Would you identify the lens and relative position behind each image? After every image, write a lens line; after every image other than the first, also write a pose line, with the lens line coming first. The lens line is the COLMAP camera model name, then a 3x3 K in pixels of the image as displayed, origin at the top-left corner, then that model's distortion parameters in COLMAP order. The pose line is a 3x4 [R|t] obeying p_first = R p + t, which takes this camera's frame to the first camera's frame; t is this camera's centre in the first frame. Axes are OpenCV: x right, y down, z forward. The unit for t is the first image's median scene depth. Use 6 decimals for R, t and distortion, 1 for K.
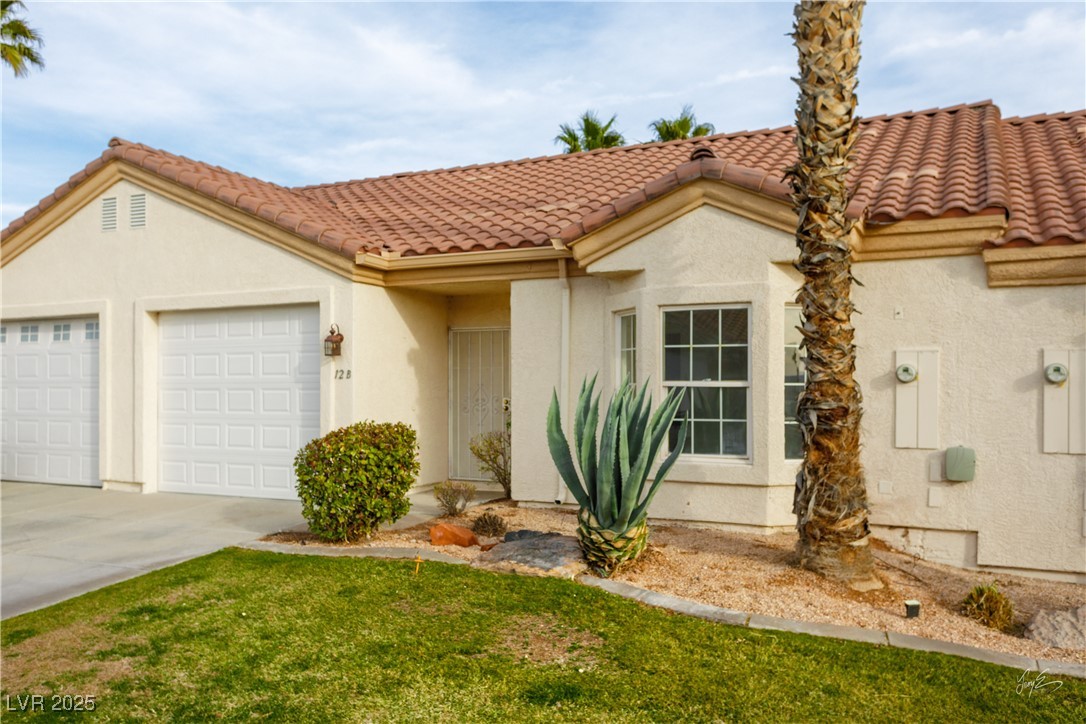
lens RADIAL K [[843.6, 0, 543.0], [0, 843.6, 390.3], [0, 0, 1]] dist [0.006196, -0.003617]
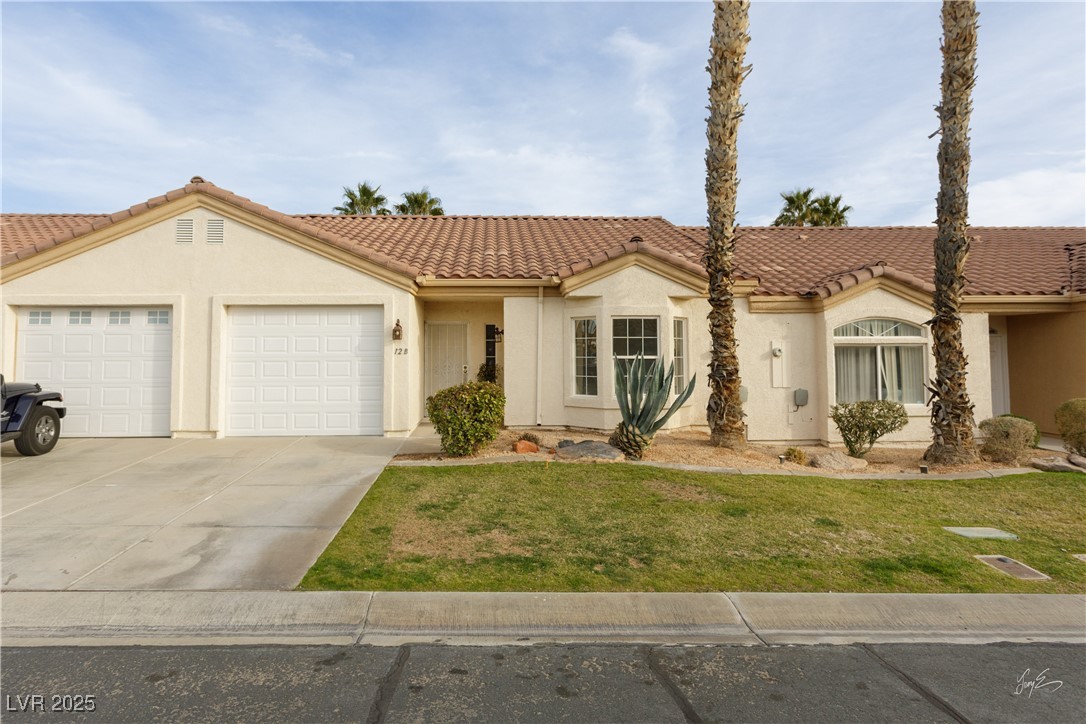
lens RADIAL K [[530.2, 0, 505.0], [0, 530.2, 333.4], [0, 0, 1]] dist [-0.001874, 0.000698]
pose [[0.899252, 0.014550, 0.437189, -0.566603], [0.004558, 0.999081, -0.042625, -0.010899], [-0.437407, 0.040323, 0.898359, 0.038318]]
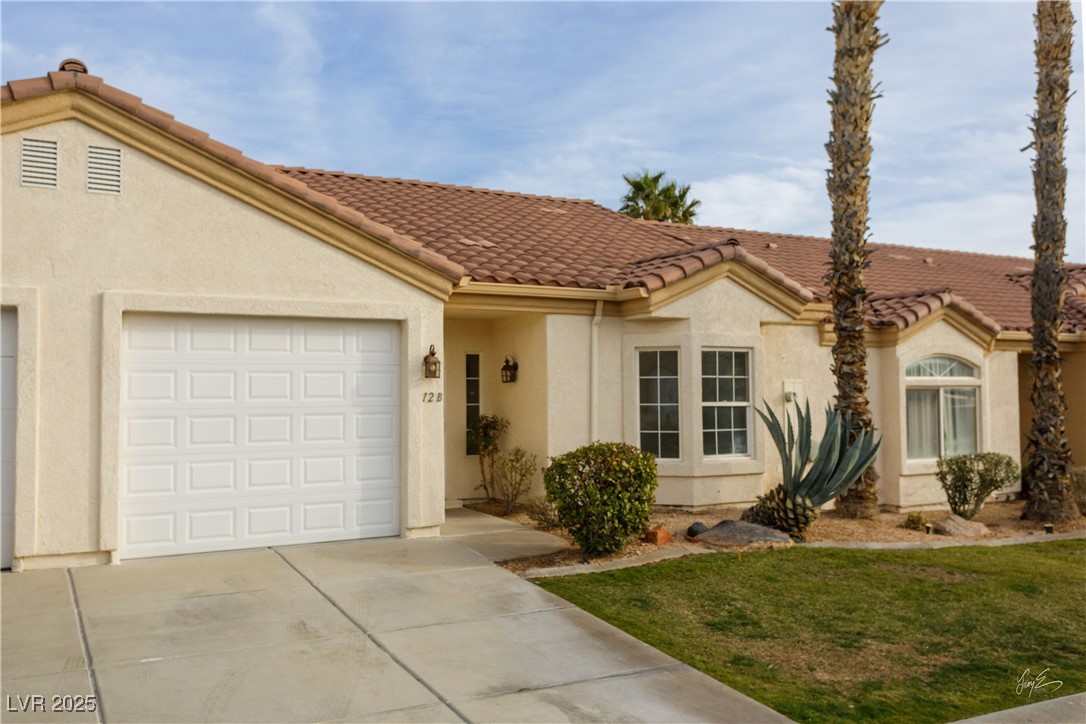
lens RADIAL K [[859.9, 0, 456.9], [0, 859.9, 364.9], [0, 0, 1]] dist [0.010511, -0.006859]
pose [[0.637789, 0.022696, 0.769876, -1.117079], [0.009191, 0.999270, -0.037073, -0.022075], [-0.770156, 0.030721, 0.637115, 0.404768]]
